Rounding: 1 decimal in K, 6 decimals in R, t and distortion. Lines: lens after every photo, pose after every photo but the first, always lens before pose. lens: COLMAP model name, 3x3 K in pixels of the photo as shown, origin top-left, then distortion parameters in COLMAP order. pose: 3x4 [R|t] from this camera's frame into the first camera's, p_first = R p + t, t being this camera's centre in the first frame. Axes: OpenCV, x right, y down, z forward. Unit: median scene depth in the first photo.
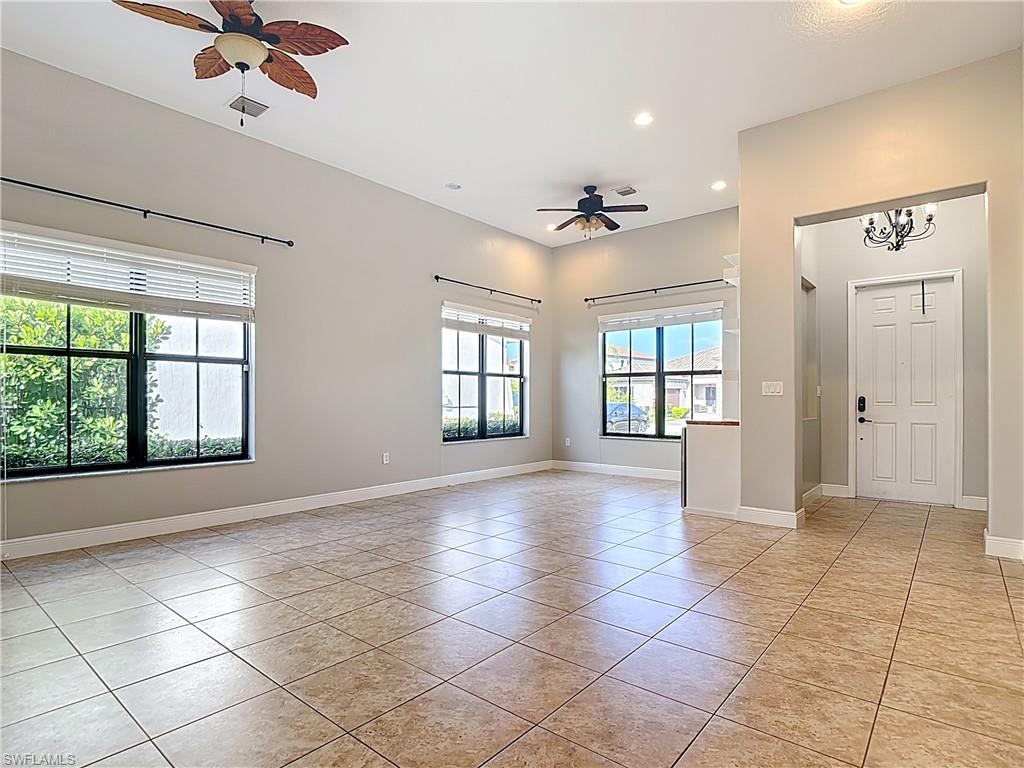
lens RADIAL K [[549.9, 0, 510.1], [0, 549.9, 401.4], [0, 0, 1]] dist [-0.000411, -0.016915]
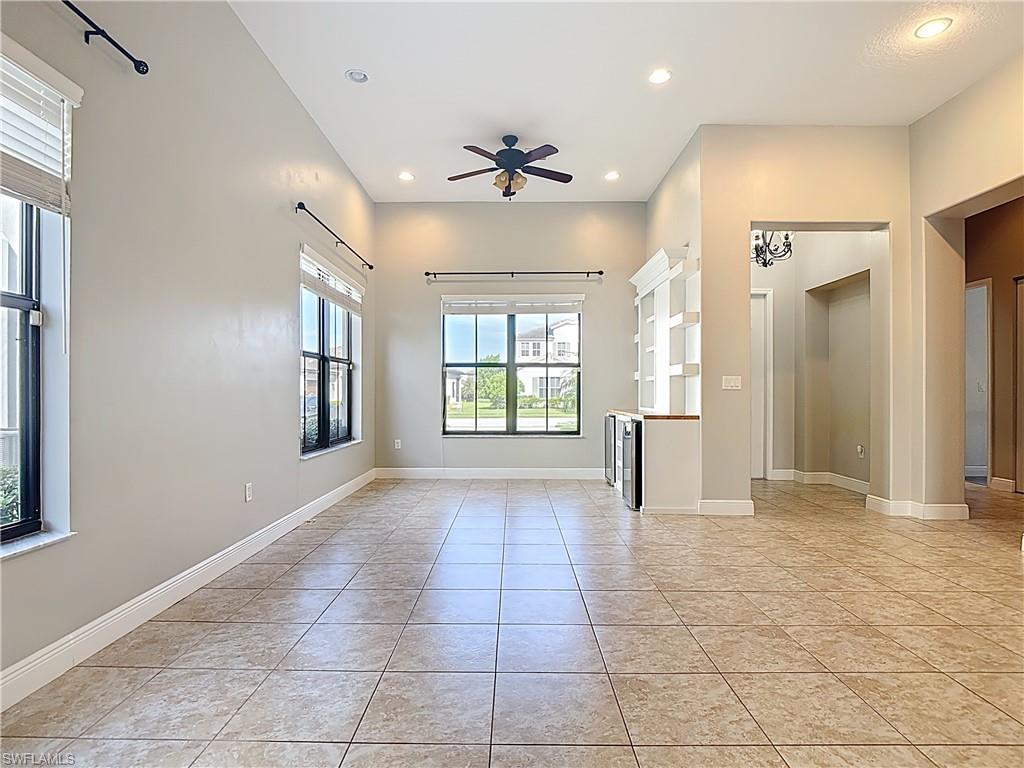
lens RADIAL K [[539.6, 0, 511.4], [0, 539.6, 394.9], [0, 0, 1]] dist [0.017314, -0.037874]
pose [[0.770286, -0.001275, 0.637697, -0.378191], [-0.000380, 0.999997, 0.002458, -0.002285], [-0.637698, -0.002136, 0.770283, 0.369841]]
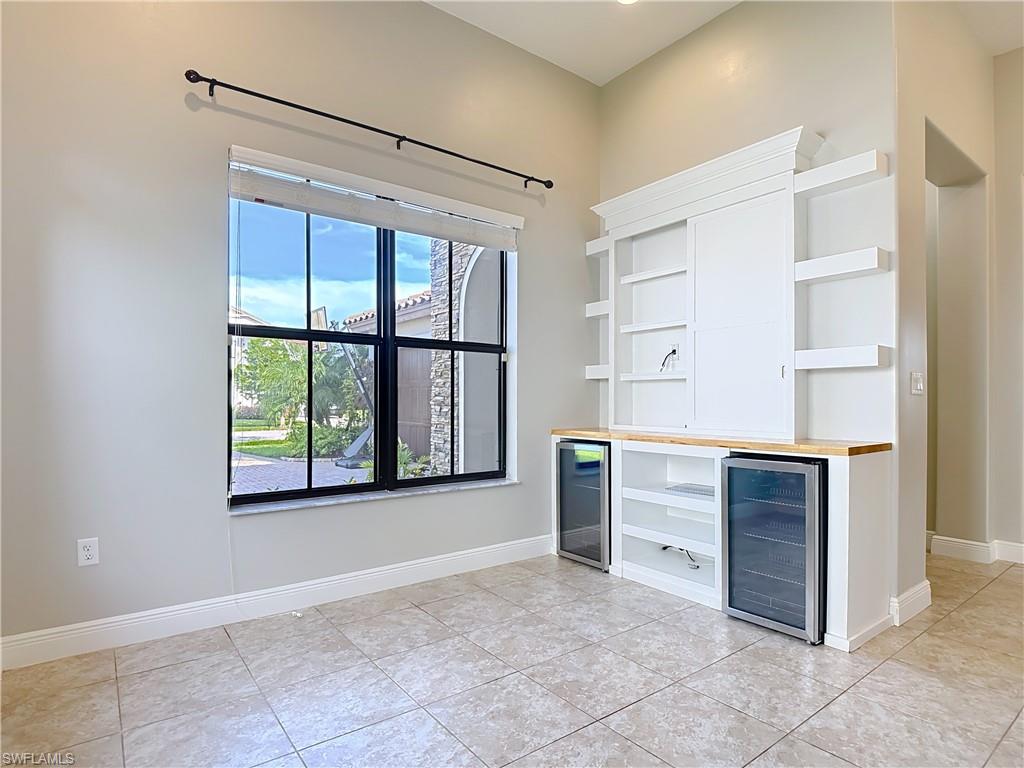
lens RADIAL K [[549.9, 0, 510.1], [0, 549.9, 401.4], [0, 0, 1]] dist [-0.000411, -0.016915]
pose [[0.225159, 0.001342, 0.974321, -0.156533], [-0.000472, 0.999999, -0.001268, -0.001769], [-0.974322, -0.000174, 0.225159, 0.992965]]
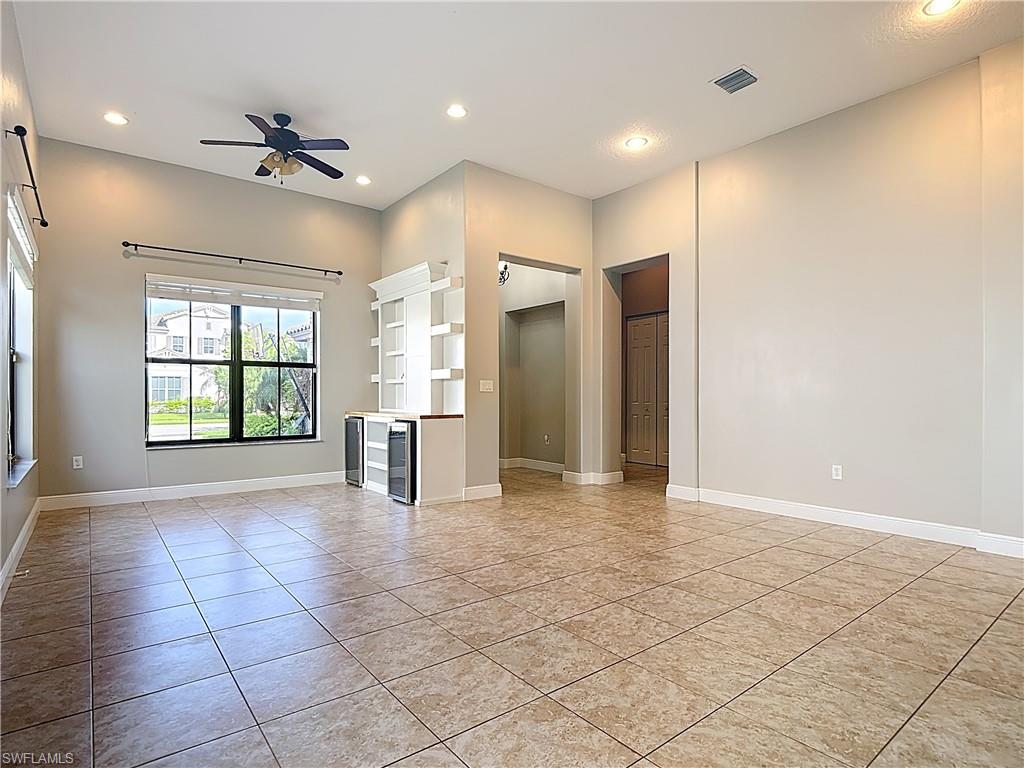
lens RADIAL K [[539.6, 0, 511.4], [0, 539.6, 394.9], [0, 0, 1]] dist [0.017314, -0.037874]
pose [[0.201981, 0.002151, 0.979387, -0.528810], [0.000827, 0.999997, -0.002367, -0.000438], [-0.979389, 0.001288, 0.201978, 0.541307]]
